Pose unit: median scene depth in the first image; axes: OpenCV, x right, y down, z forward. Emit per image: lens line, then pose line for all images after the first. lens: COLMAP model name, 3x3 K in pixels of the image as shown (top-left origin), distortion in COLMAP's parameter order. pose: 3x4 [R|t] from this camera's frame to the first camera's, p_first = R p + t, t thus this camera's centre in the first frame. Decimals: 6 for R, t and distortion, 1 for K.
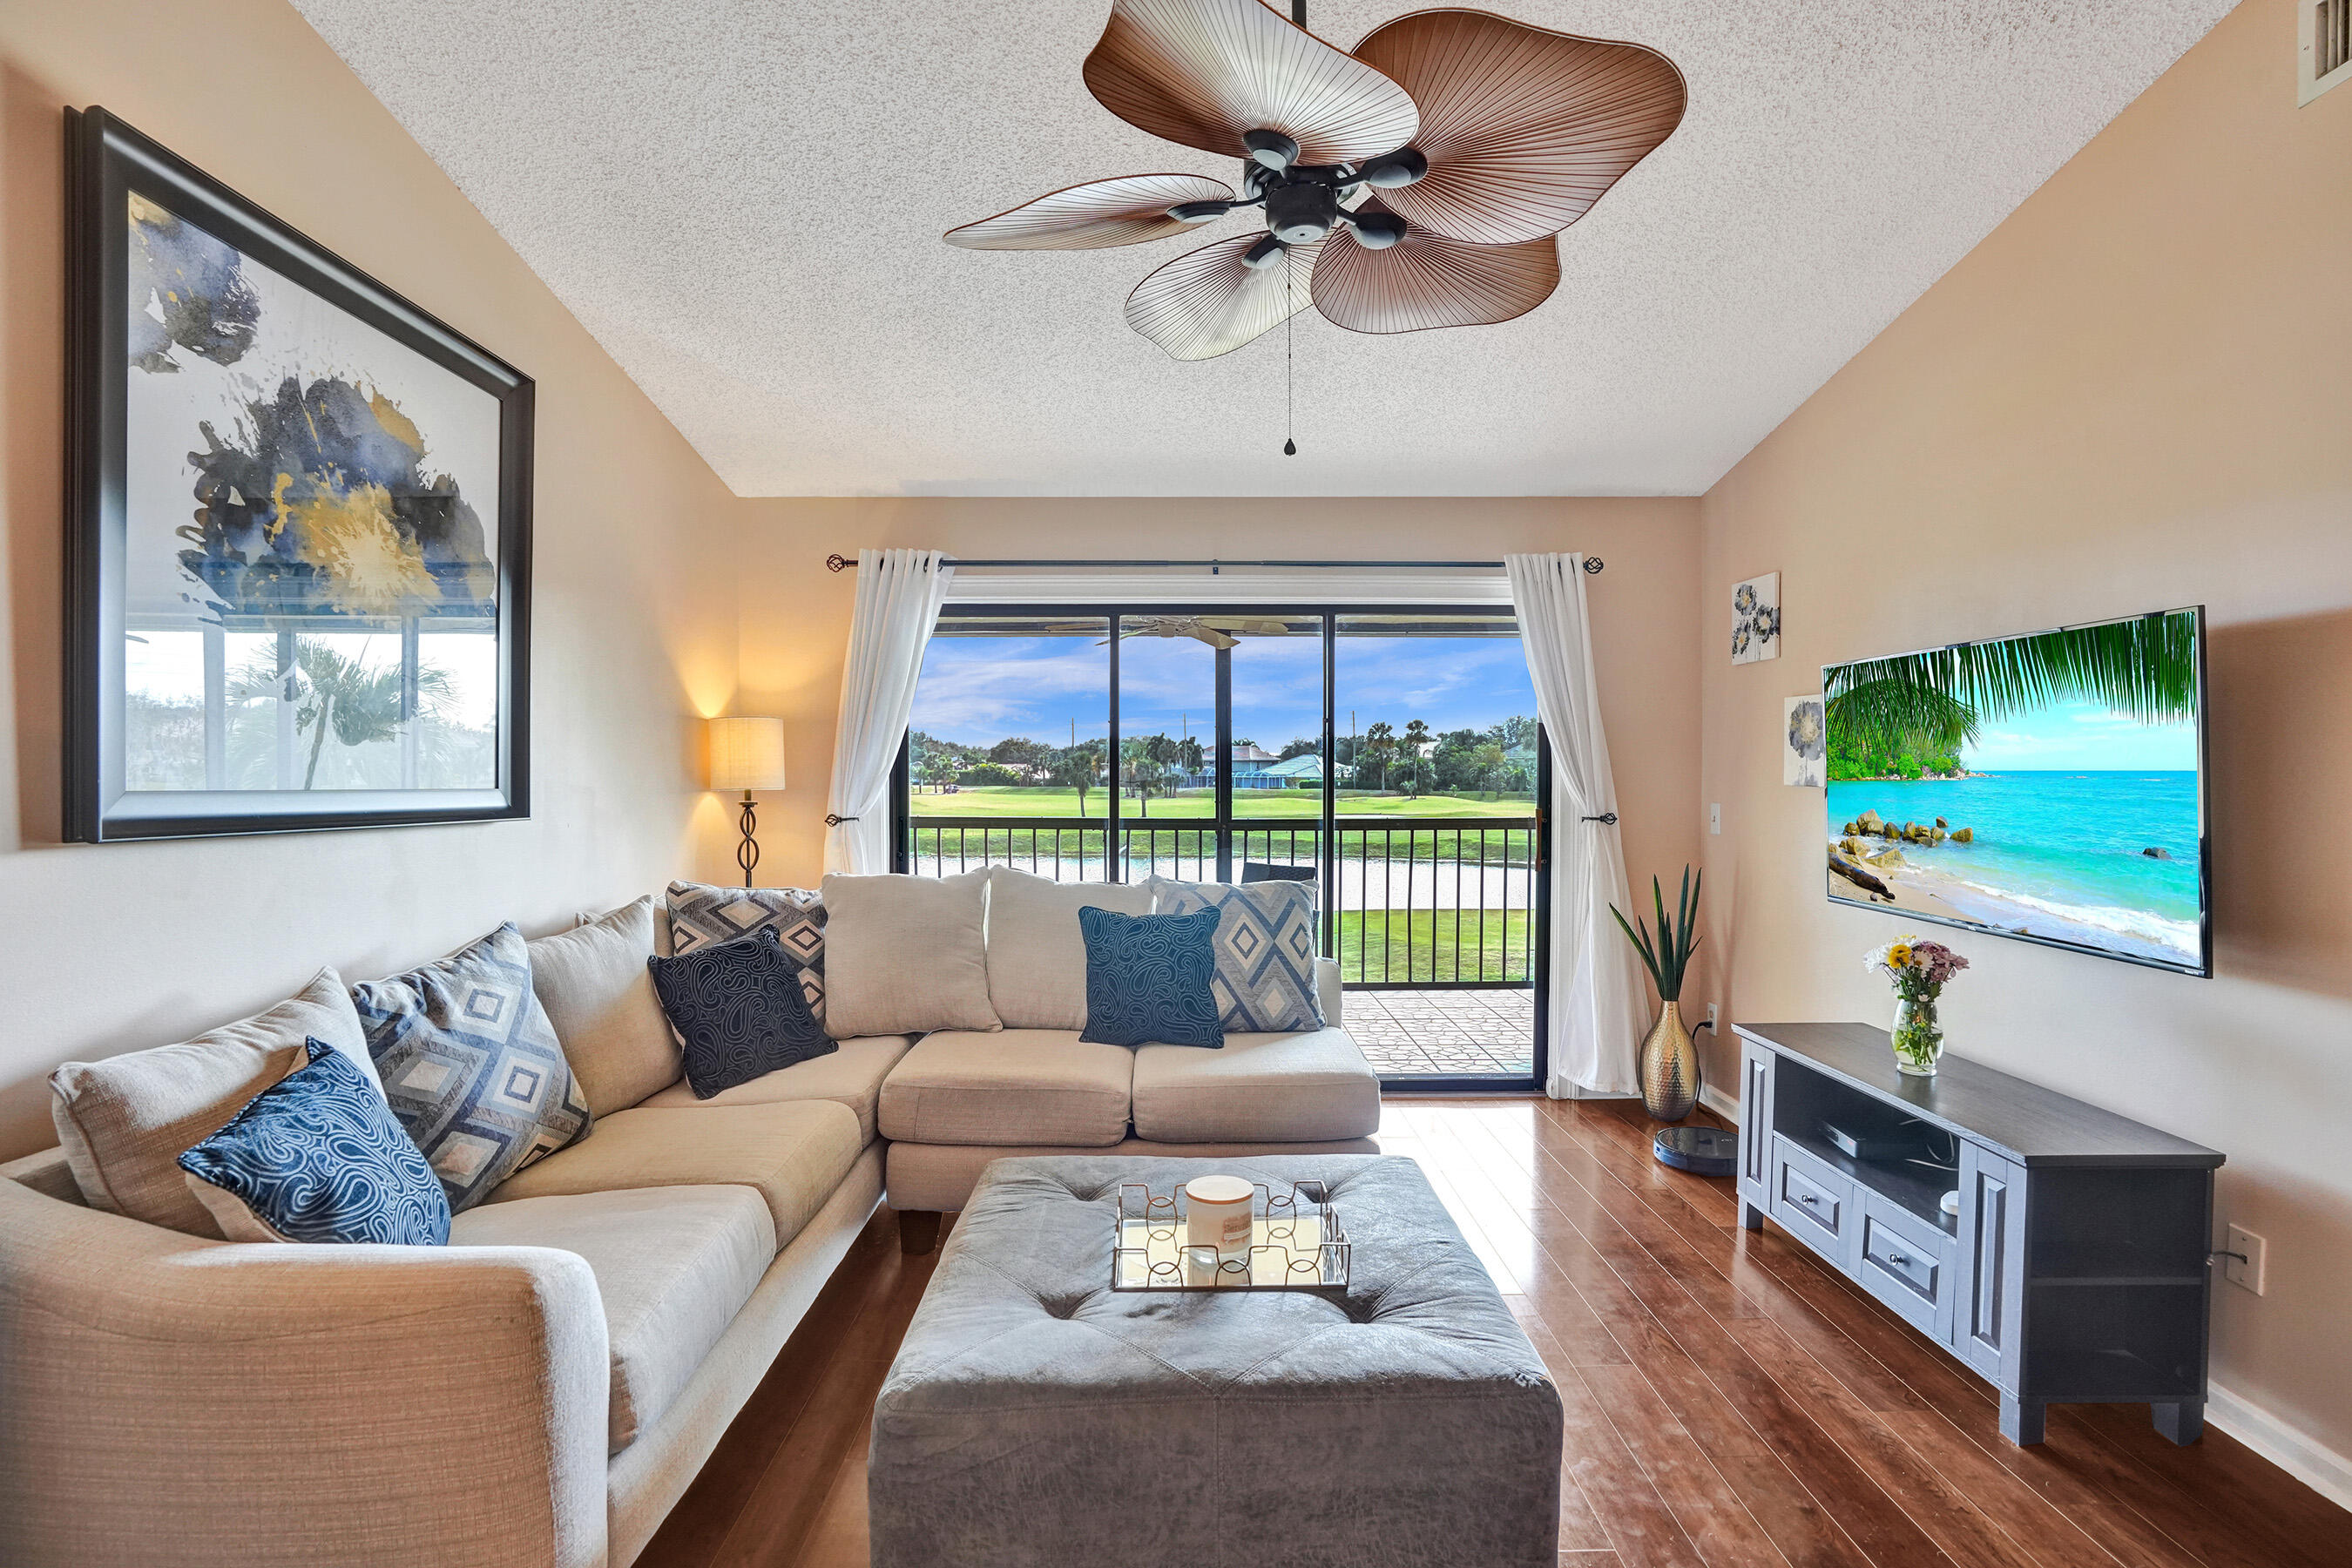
lens RADIAL K [[1114.3, 0, 1175.0], [0, 1114.3, 787.8], [0, 0, 1]] dist [-0.050123, 0.024389]
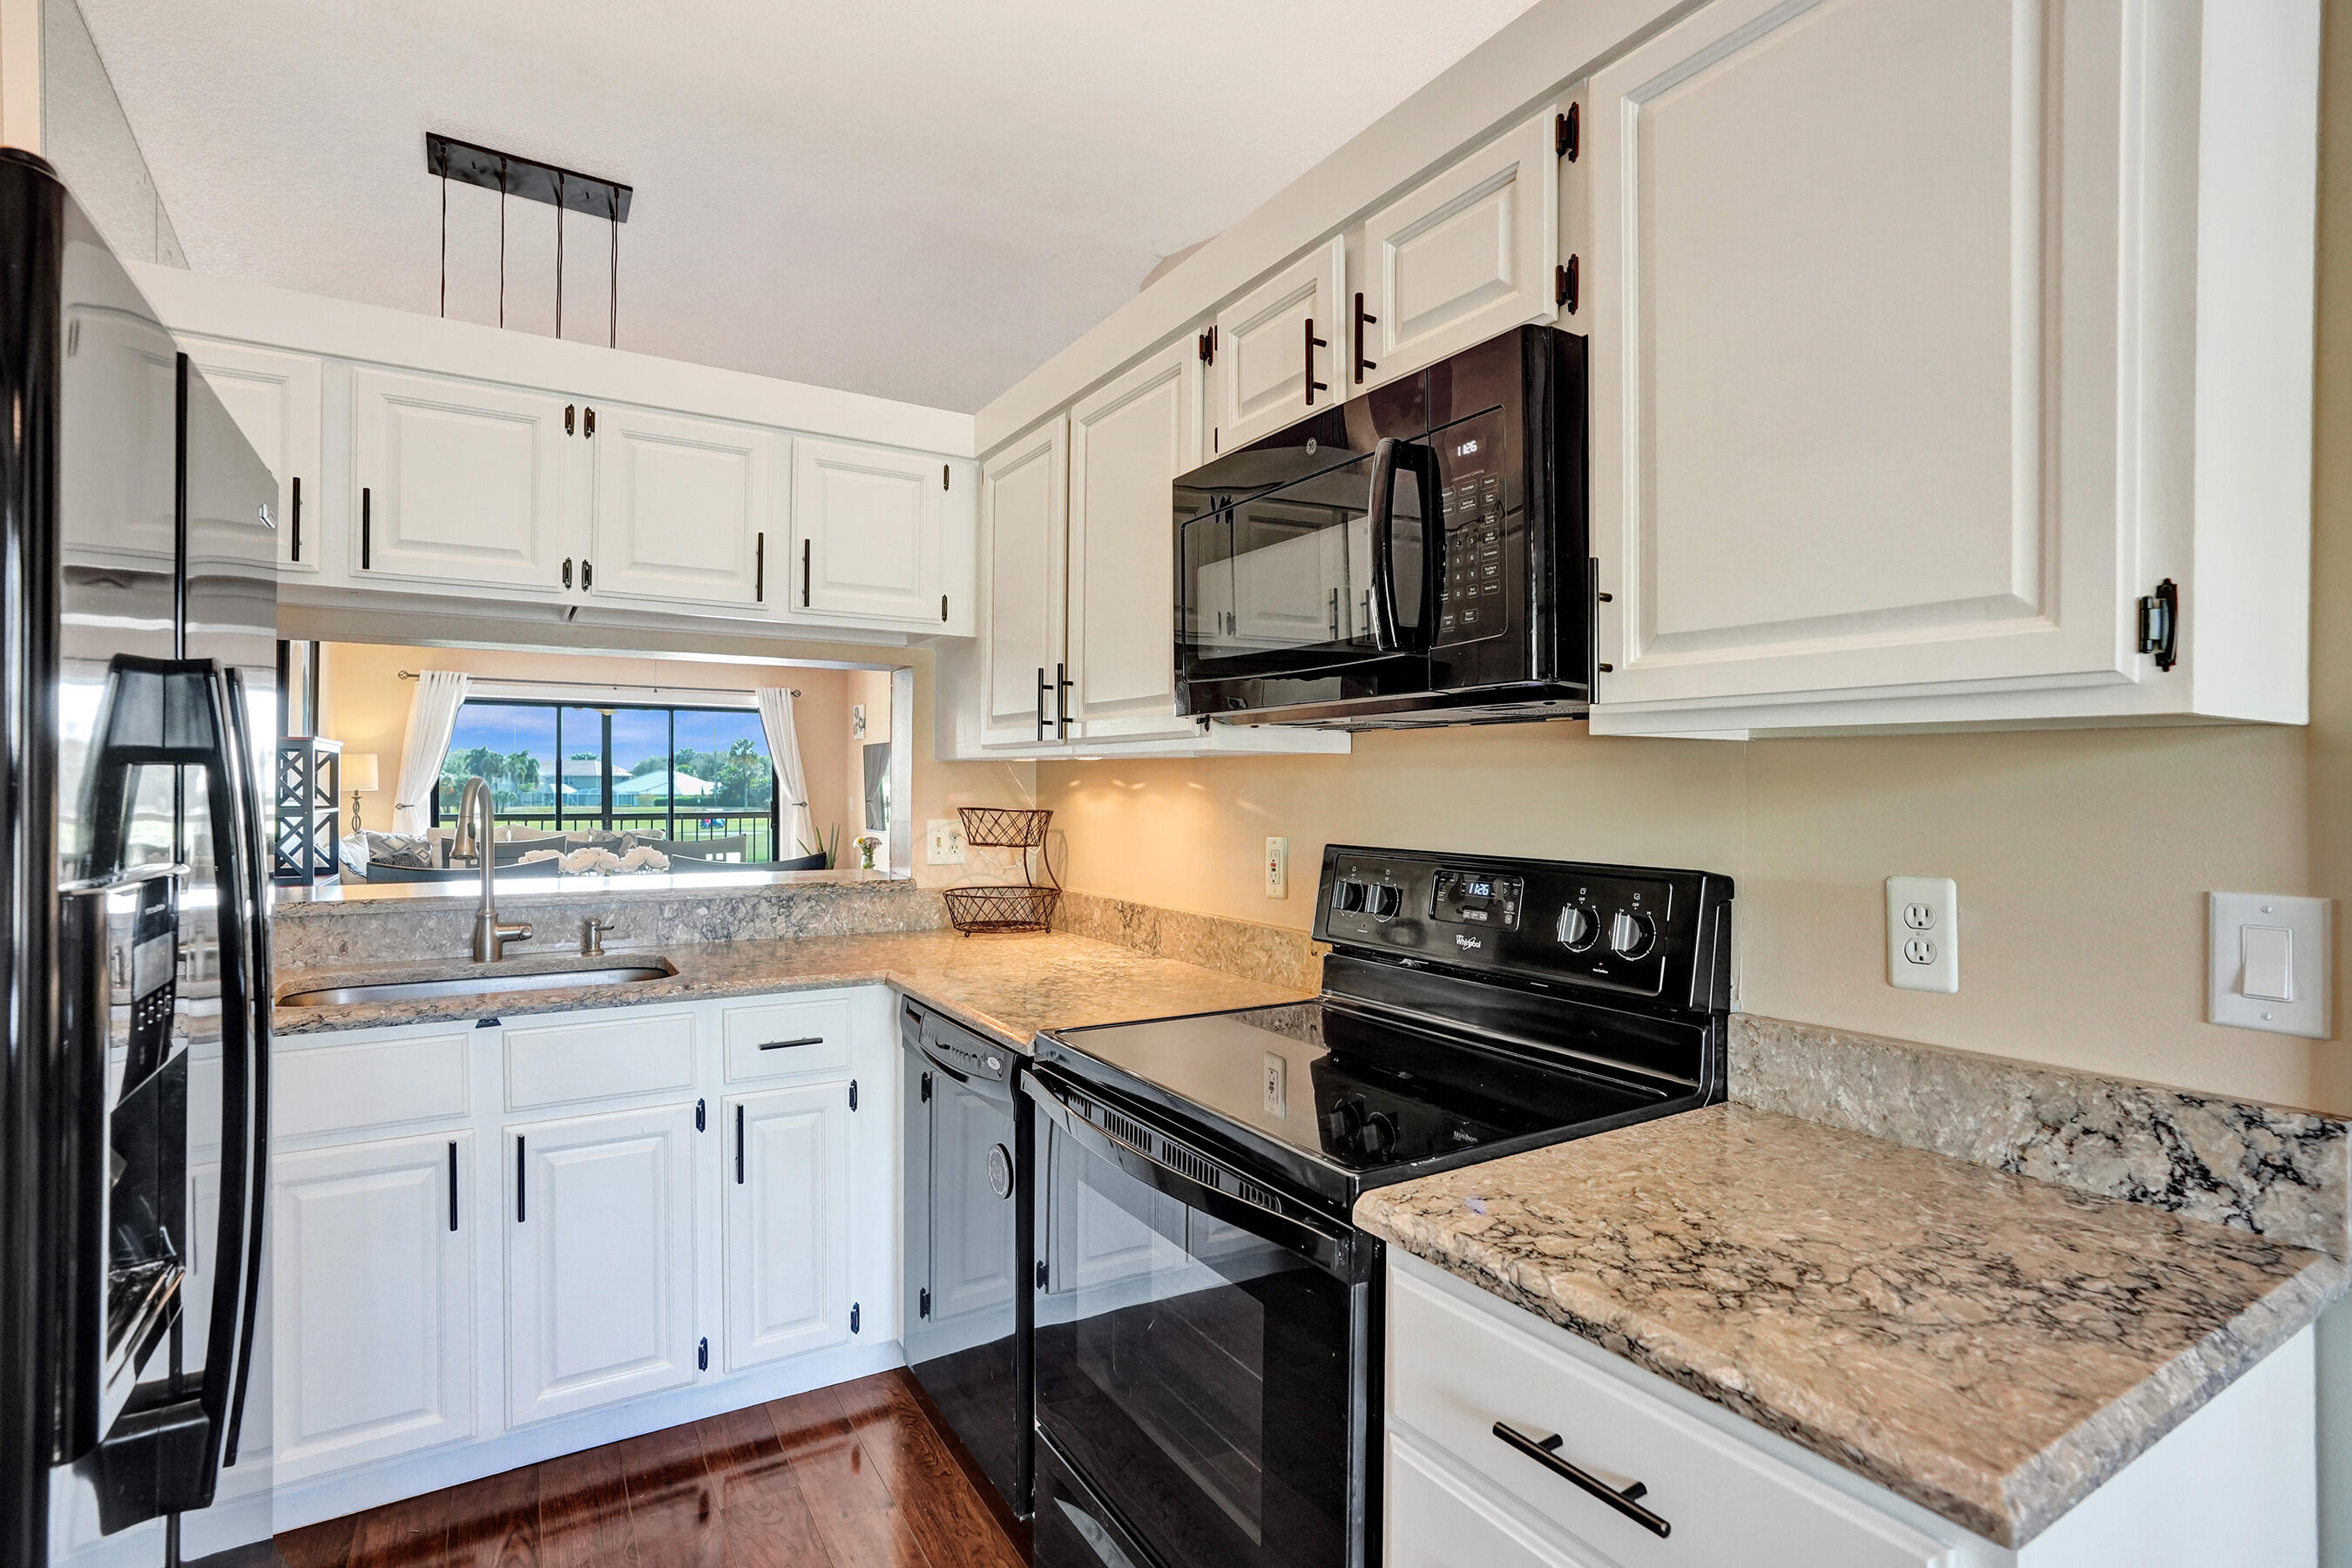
lens RADIAL K [[1114.3, 0, 1176.1], [0, 1114.3, 792.8], [0, 0, 1]] dist [-0.050123, 0.024389]
pose [[0.850816, -0.000006, 0.525463, -0.248712], [0.005754, 0.999940, -0.009305, 0.047453], [-0.525432, 0.010941, 0.850765, -2.125236]]
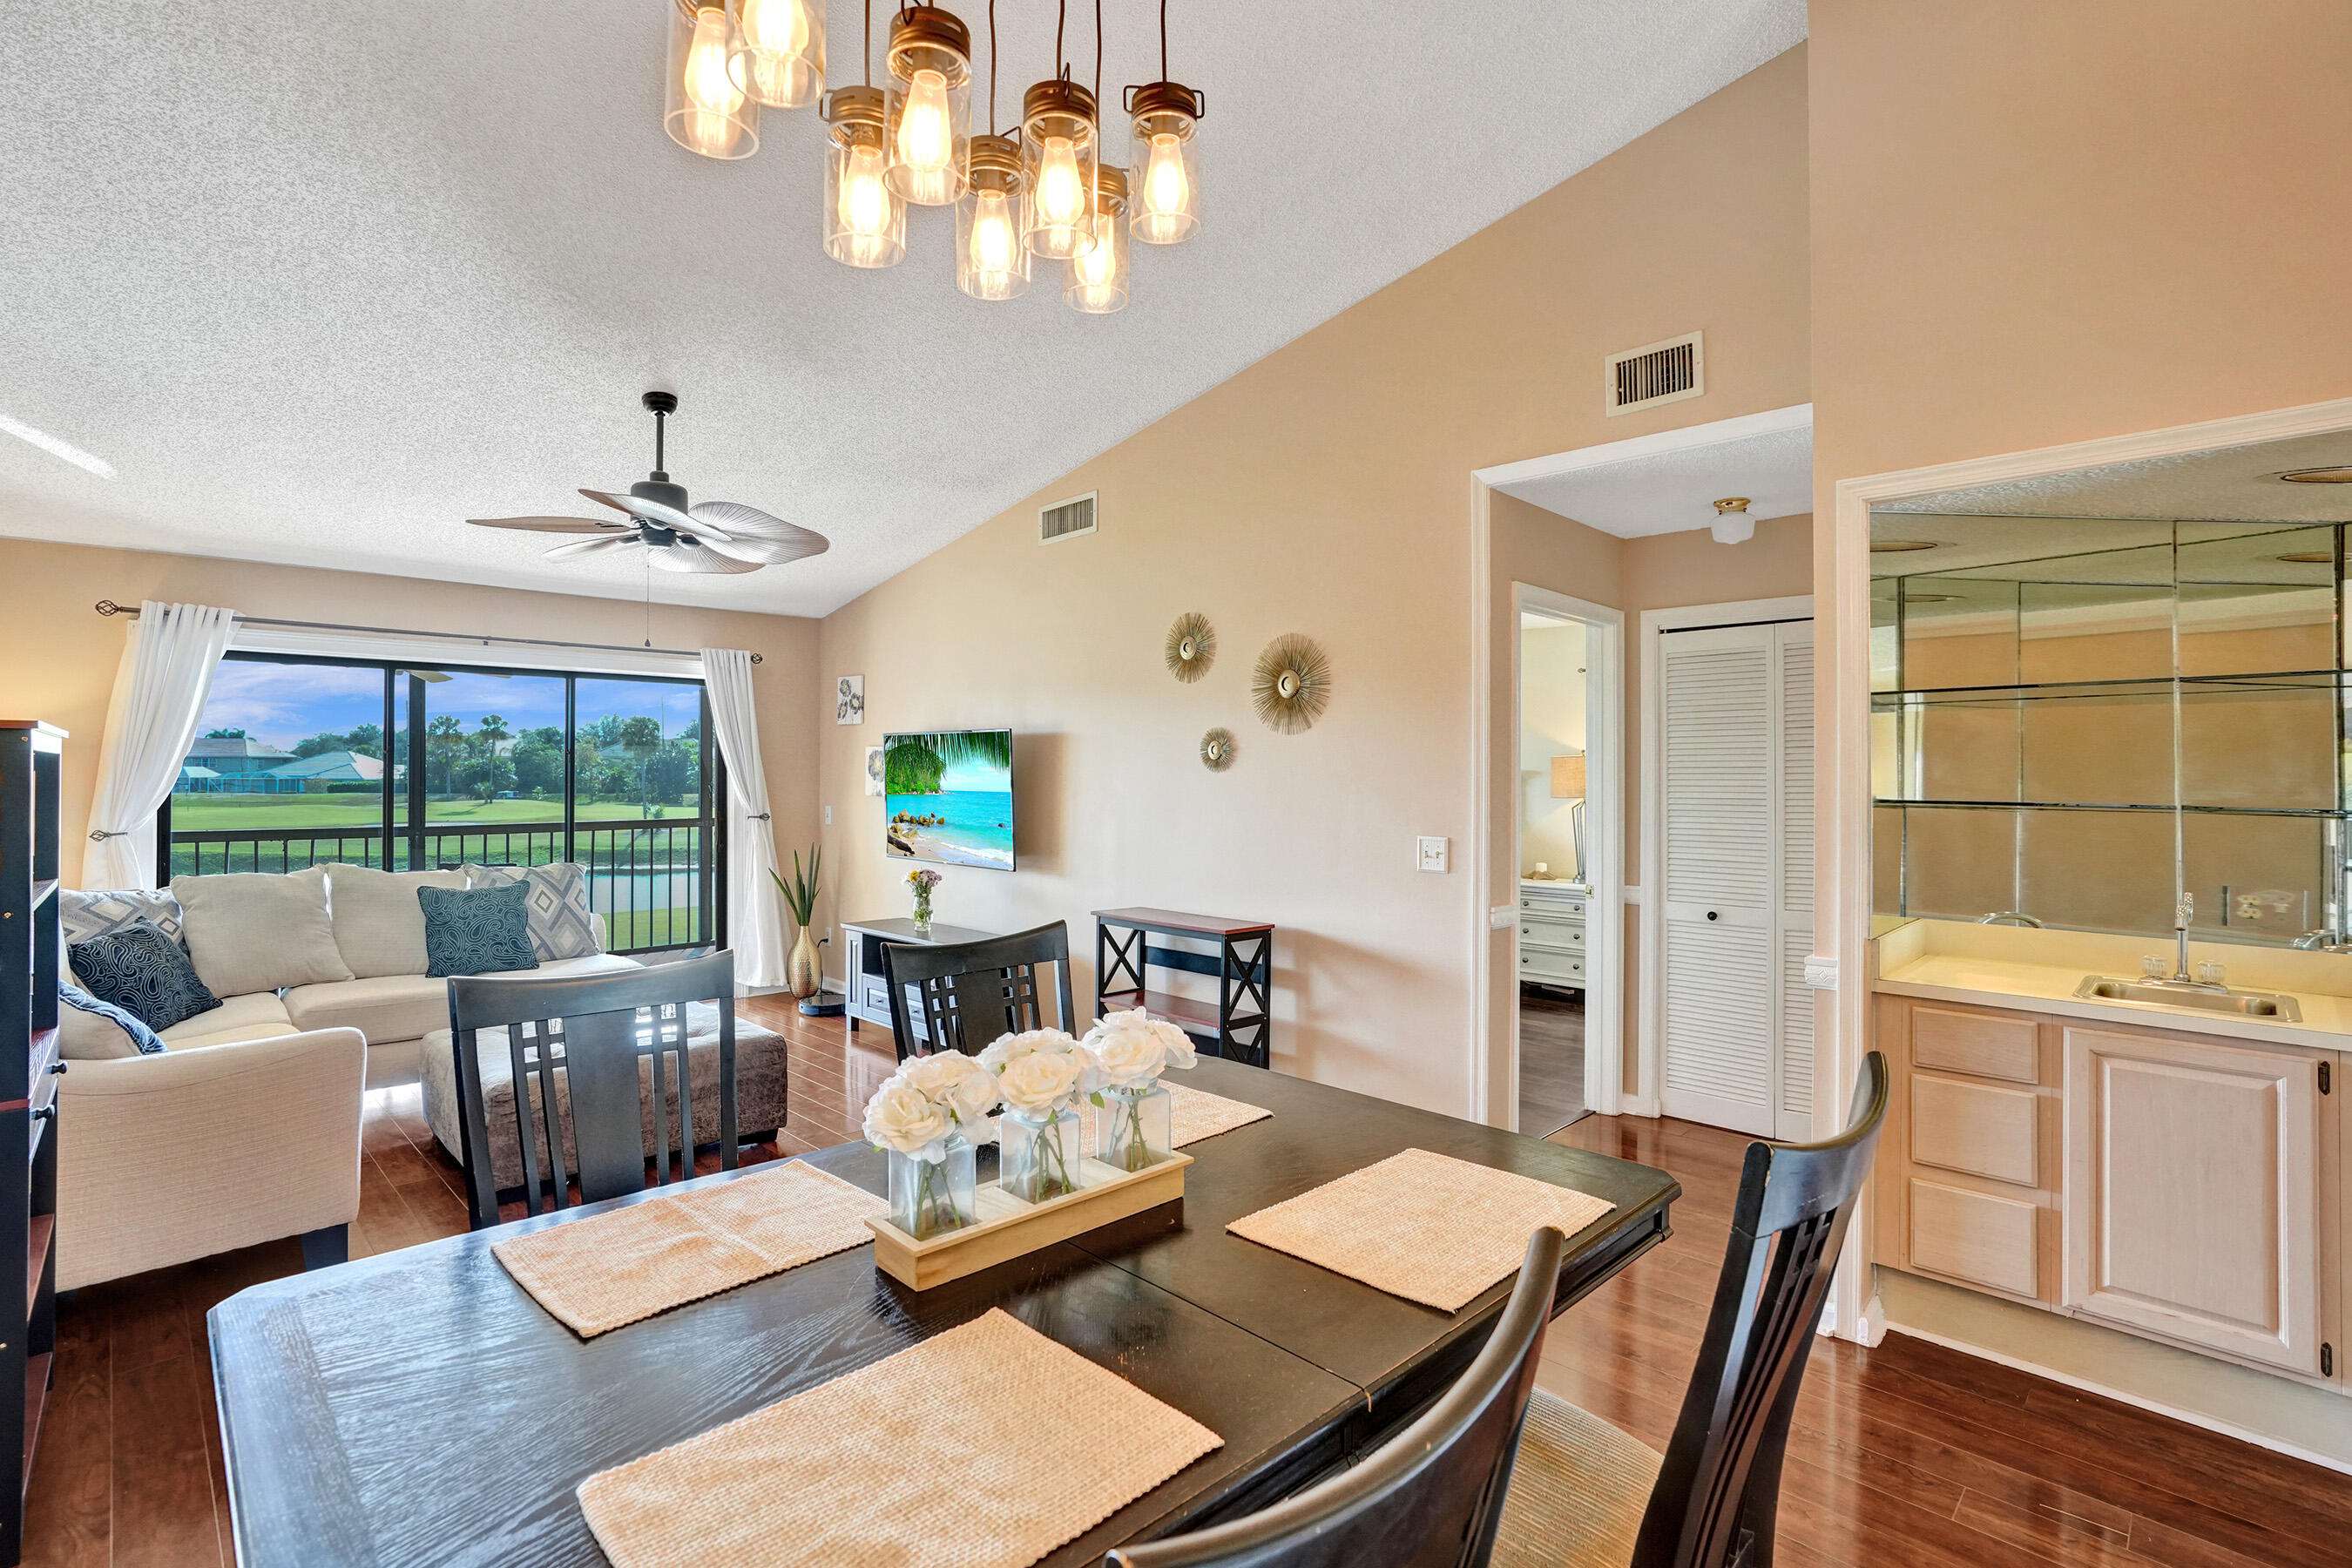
lens RADIAL K [[1114.3, 0, 1185.9], [0, 1114.3, 772.0], [0, 0, 1]] dist [-0.050123, 0.024389]
pose [[0.709403, 0.003587, 0.704794, -0.478060], [0.007025, 0.999901, -0.012160, -0.021589], [-0.704768, 0.013577, 0.709308, -0.887776]]
